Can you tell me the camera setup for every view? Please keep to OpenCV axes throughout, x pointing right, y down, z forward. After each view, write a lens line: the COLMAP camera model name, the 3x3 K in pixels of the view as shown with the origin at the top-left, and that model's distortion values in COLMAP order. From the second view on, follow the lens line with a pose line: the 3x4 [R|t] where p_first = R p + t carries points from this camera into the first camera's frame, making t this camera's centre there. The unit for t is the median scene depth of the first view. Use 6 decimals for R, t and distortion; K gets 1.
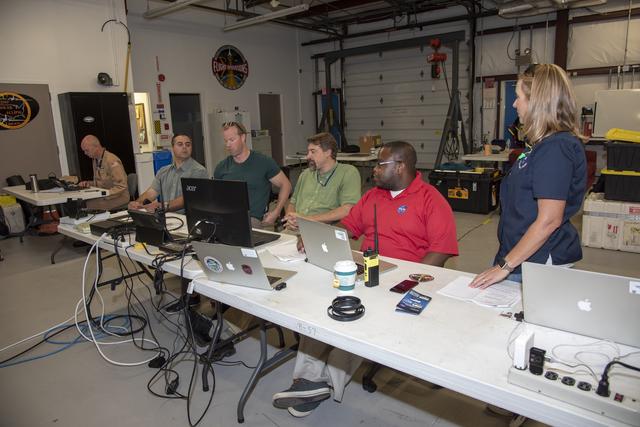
lens RADIAL K [[444.0, 0, 319.5], [0, 444.0, 211.8], [0, 0, 1]] dist [-0.102670, 0.048821]
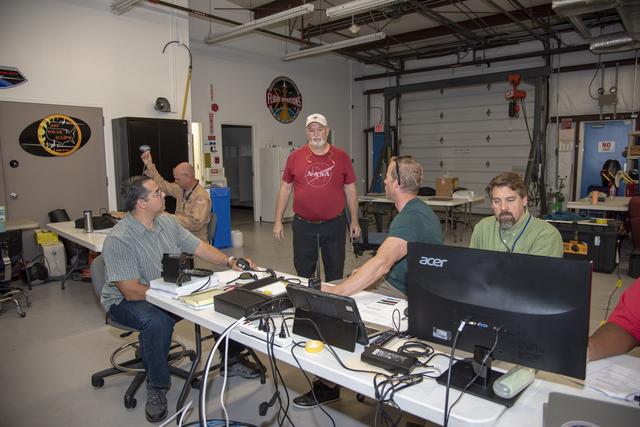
lens RADIAL K [[444.0, 0, 316.4], [0, 444.0, 208.8], [0, 0, 1]] dist [-0.102670, 0.048821]
pose [[0.998765, 0.031665, -0.038293, -0.105739], [-0.035073, 0.995151, -0.091896, -0.015835], [0.035197, 0.093125, 0.995032, 0.098911]]
